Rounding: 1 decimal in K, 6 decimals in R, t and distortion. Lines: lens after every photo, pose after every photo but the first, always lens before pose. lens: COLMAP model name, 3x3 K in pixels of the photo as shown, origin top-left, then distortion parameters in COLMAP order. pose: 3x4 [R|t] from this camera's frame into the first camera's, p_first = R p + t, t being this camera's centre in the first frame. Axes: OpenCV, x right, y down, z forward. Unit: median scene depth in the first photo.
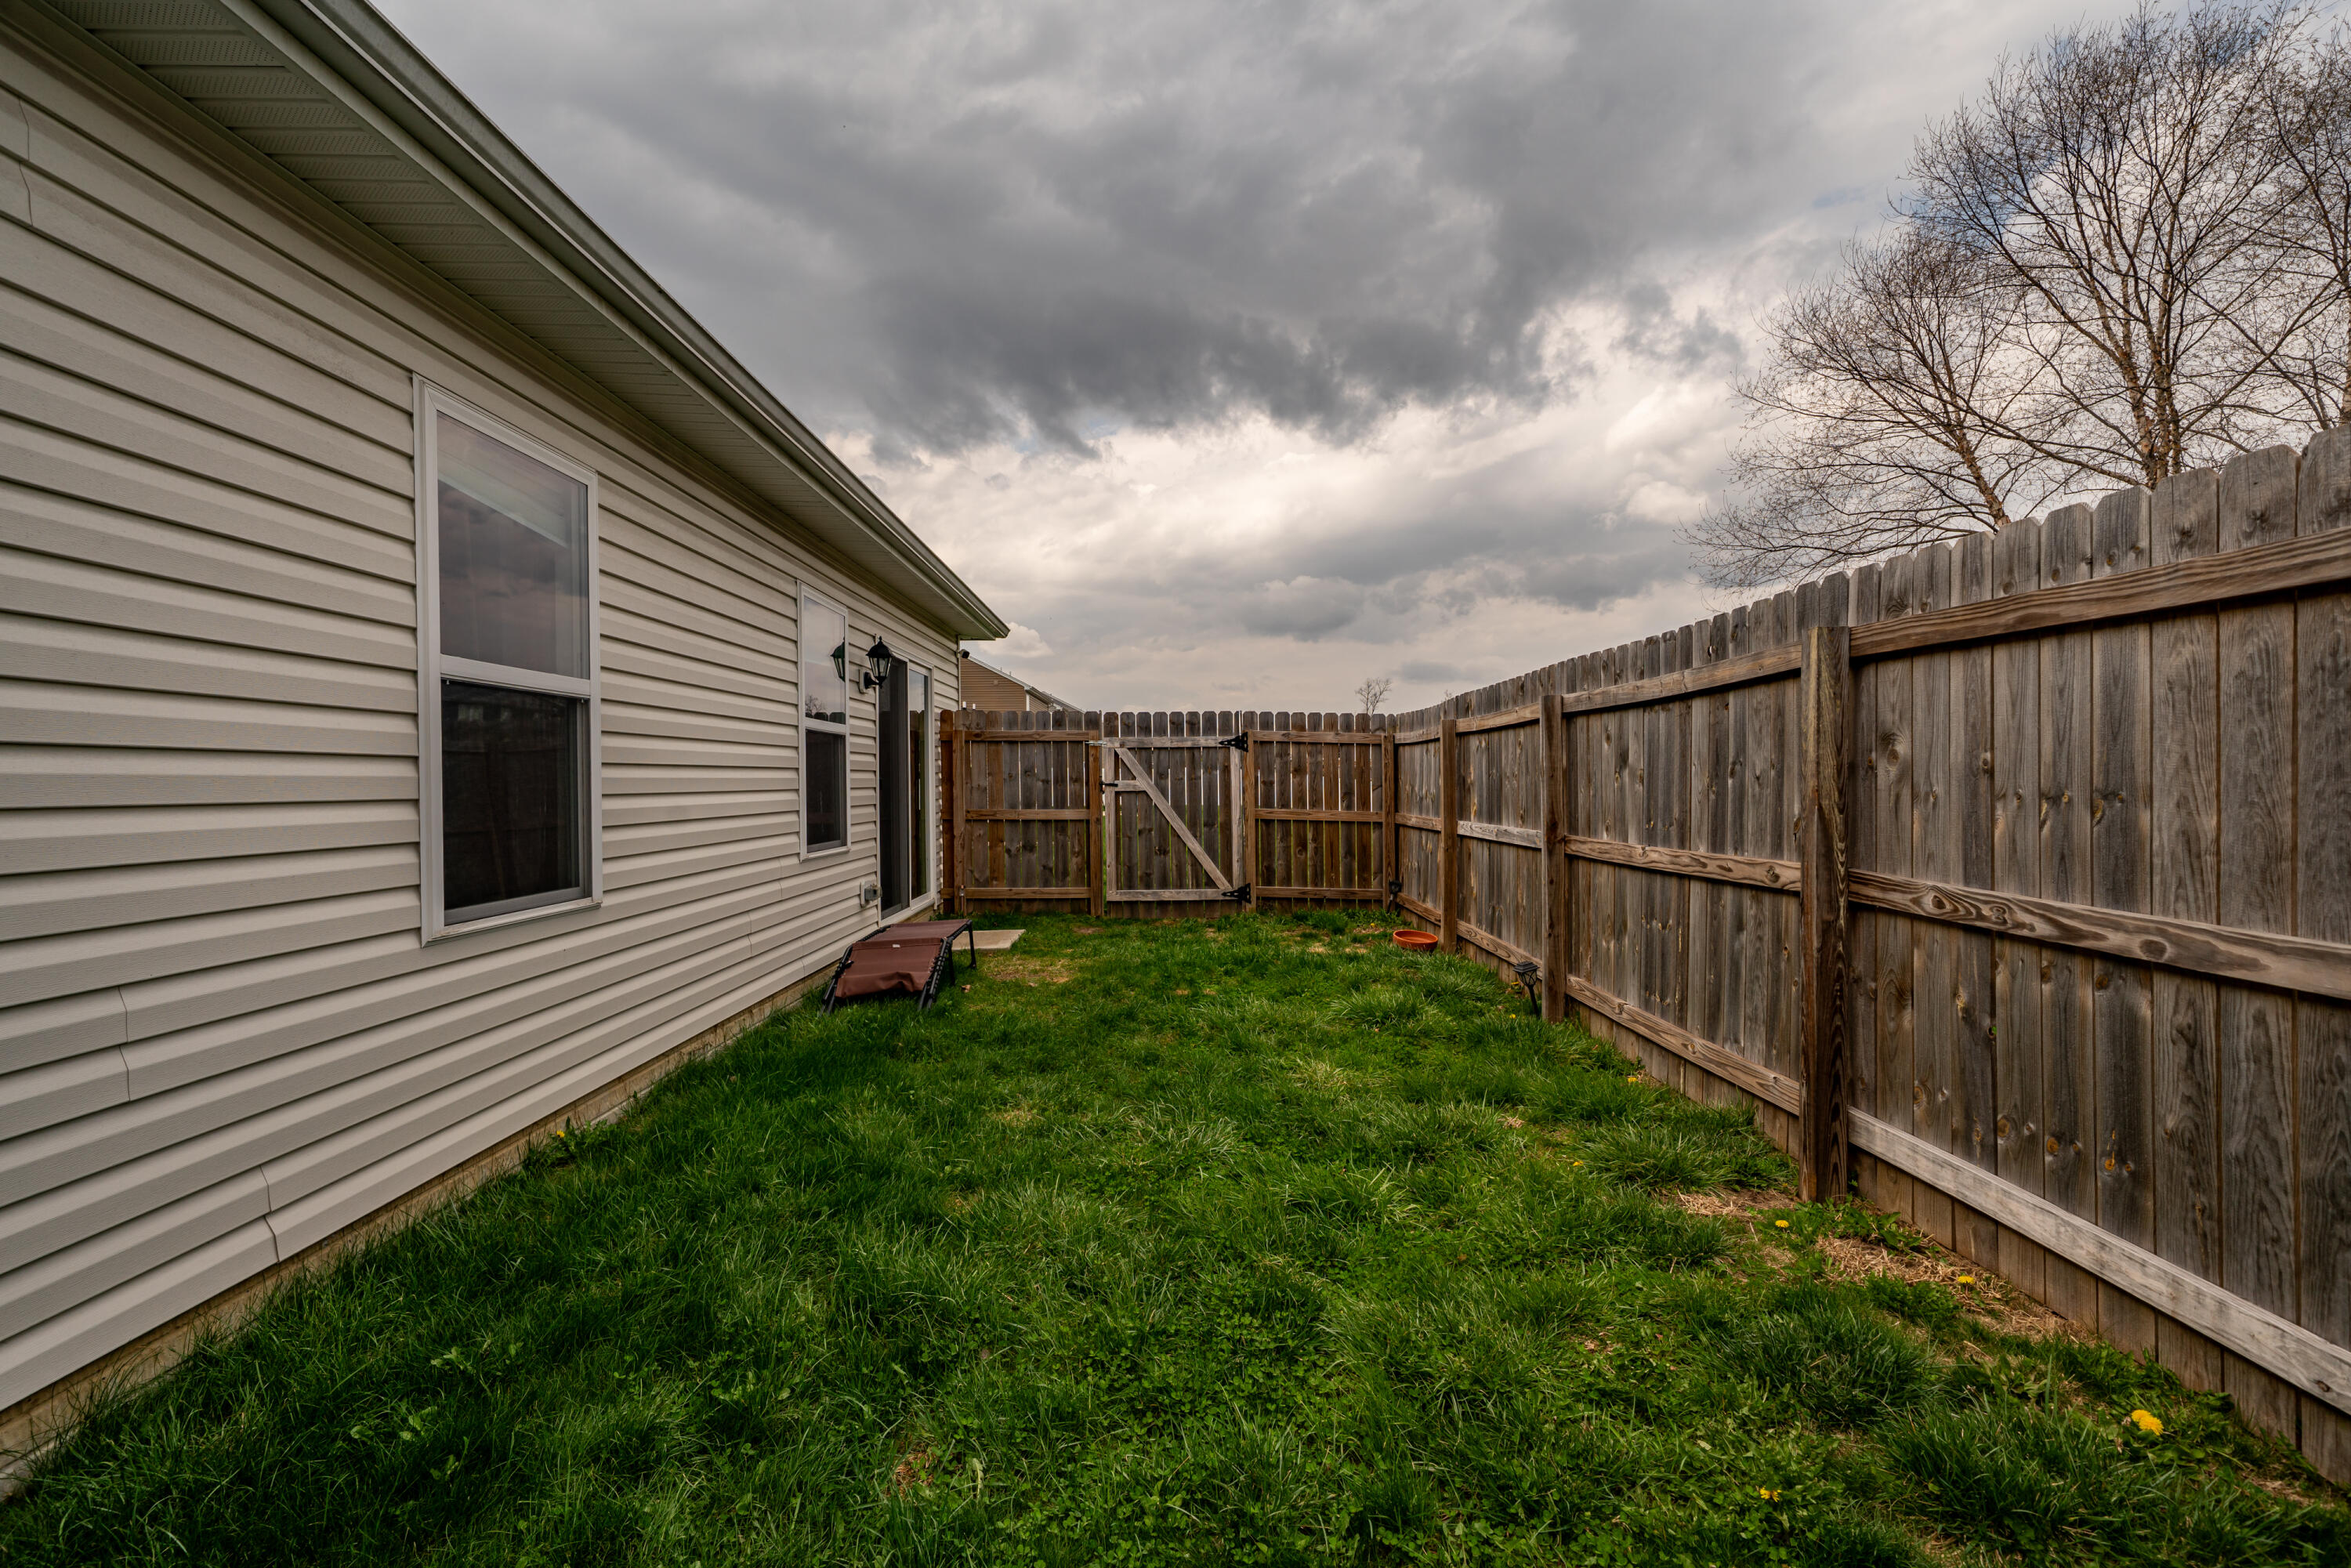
lens RADIAL K [[1103.2, 0, 1176.7], [0, 1103.2, 779.6], [0, 0, 1]] dist [-0.010964, 0.004926]
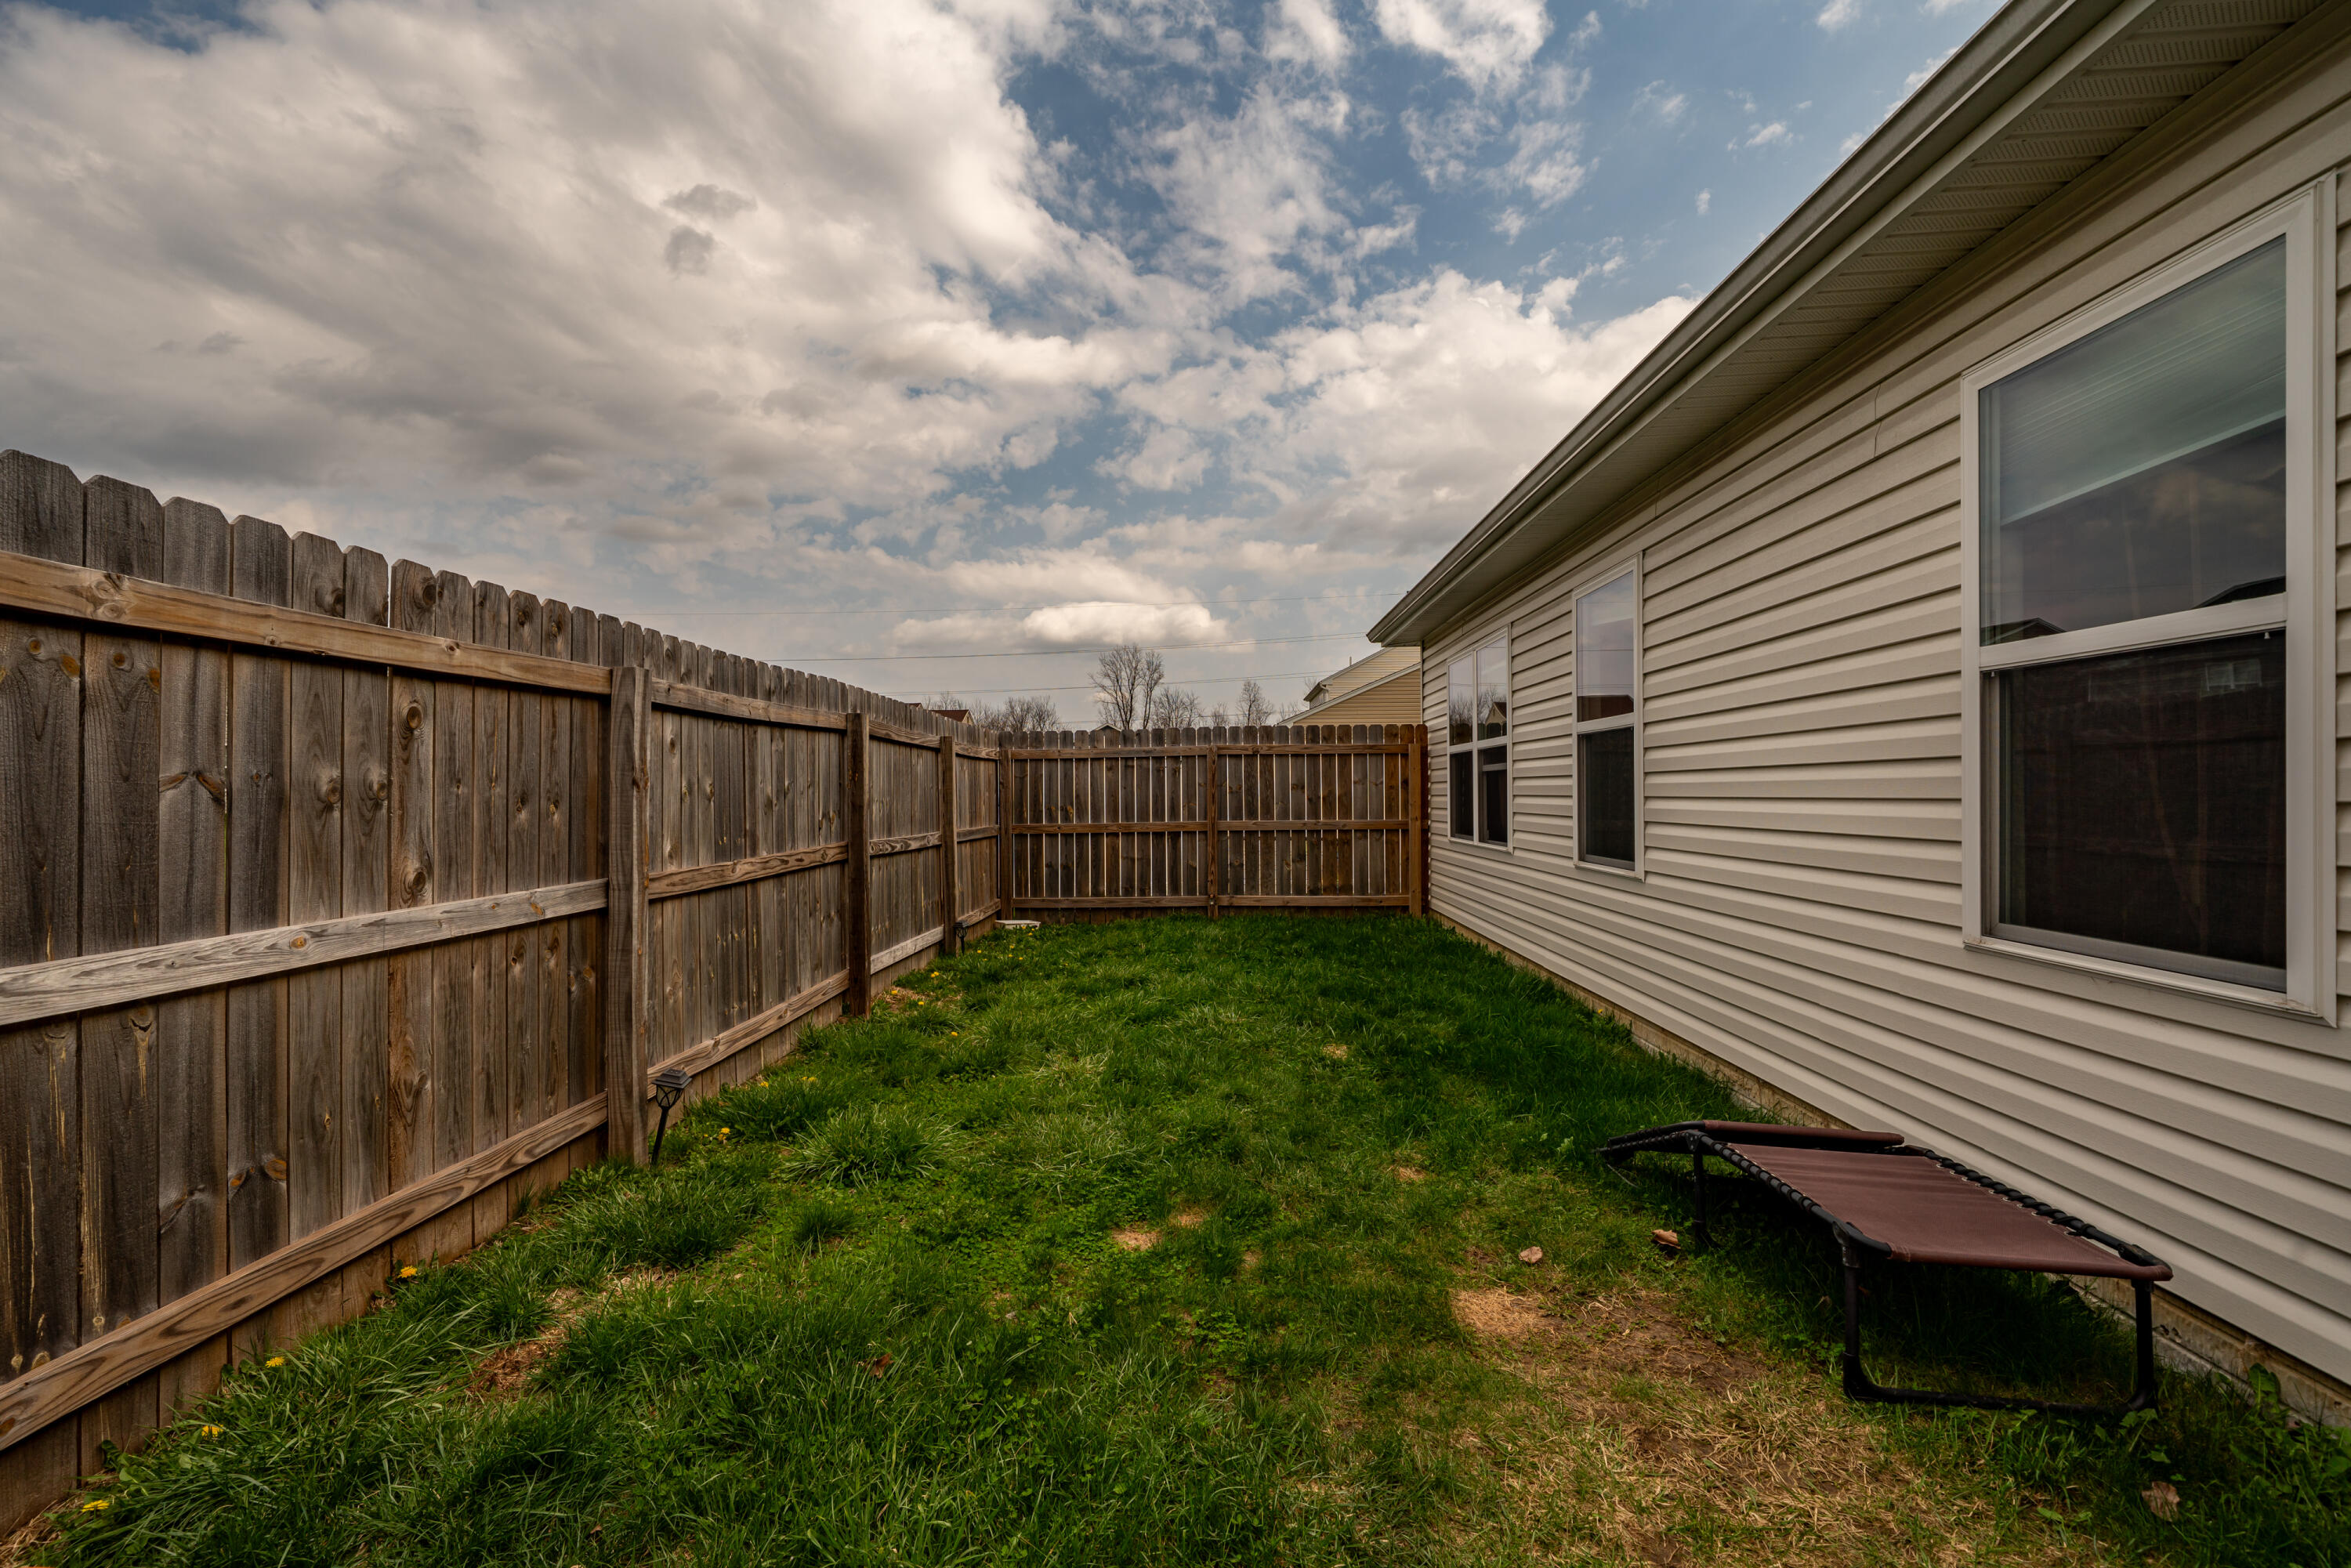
lens RADIAL K [[1059.3, 0, 1171.8], [0, 1059.3, 772.6], [0, 0, 1]] dist [0.003052, -0.000072]
pose [[-0.998740, 0.013098, 0.048447, -0.016214], [0.012475, 0.999836, -0.013137, -0.003325], [-0.048611, -0.012516, -0.998739, 1.911822]]
